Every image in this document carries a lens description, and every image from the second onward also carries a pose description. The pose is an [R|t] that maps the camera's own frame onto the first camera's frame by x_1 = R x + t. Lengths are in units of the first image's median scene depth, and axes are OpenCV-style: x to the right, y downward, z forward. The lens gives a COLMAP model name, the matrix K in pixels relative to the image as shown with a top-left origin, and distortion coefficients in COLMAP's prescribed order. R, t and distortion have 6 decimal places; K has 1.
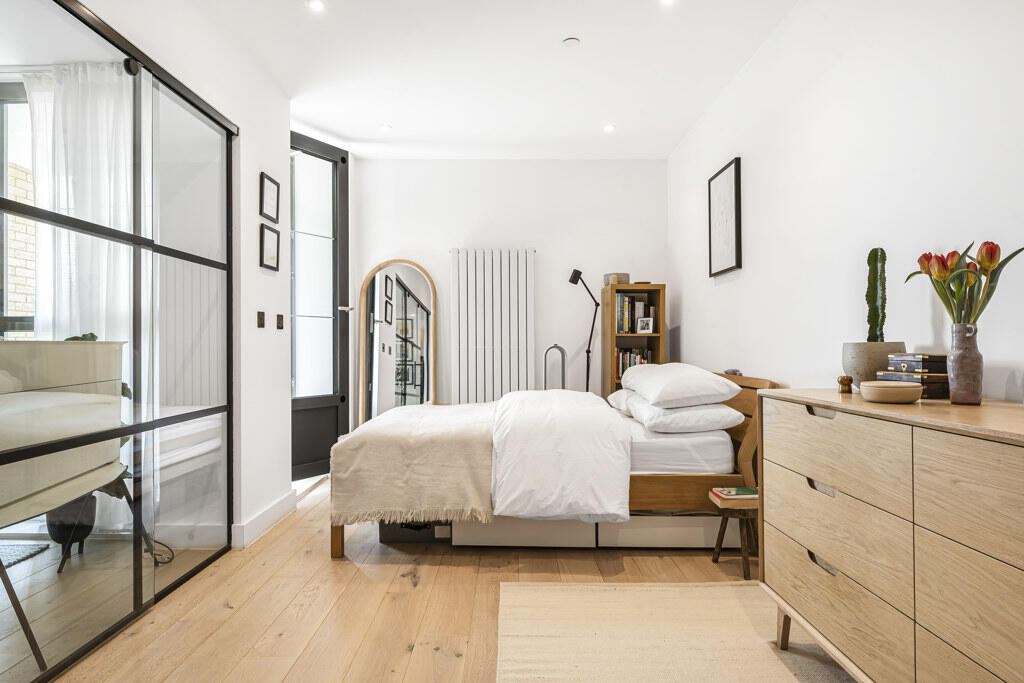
lens RADIAL K [[581.7, 0, 512.0], [0, 581.7, 341.5], [0, 0, 1]] dist [0.000007, -0.000319]
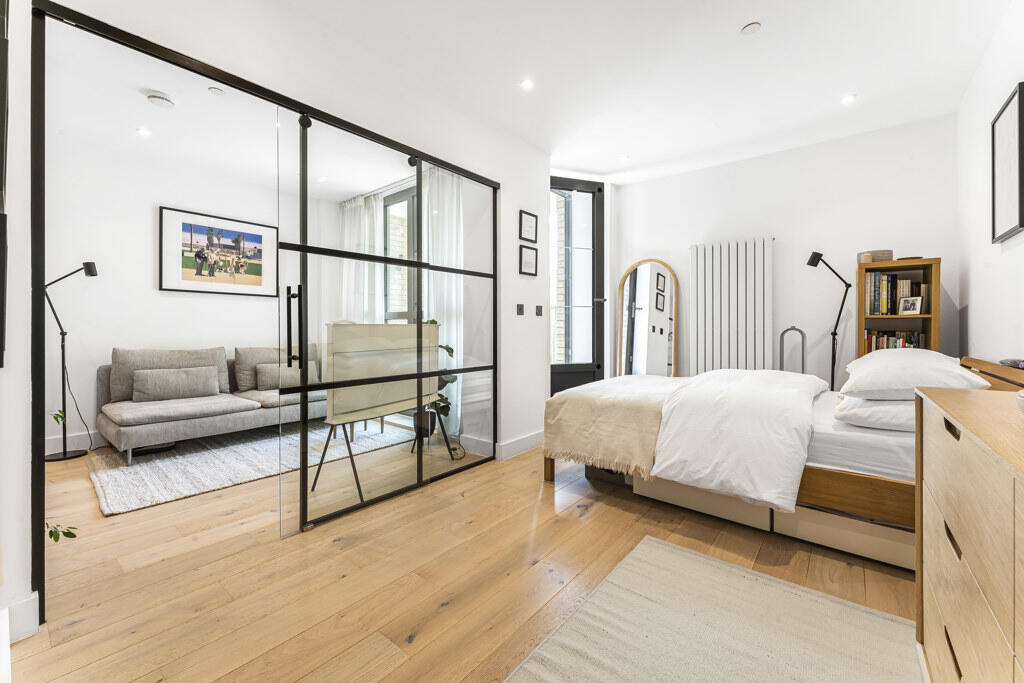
lens RADIAL K [[416.9, 0, 511.5], [0, 416.9, 329.1], [0, 0, 1]] dist [0.000140, -0.000376]
pose [[0.777527, 0.005486, -0.628825, 0.241154], [0.001572, 0.999942, 0.010668, 0.001042], [0.628847, -0.009283, 0.777474, 0.171343]]
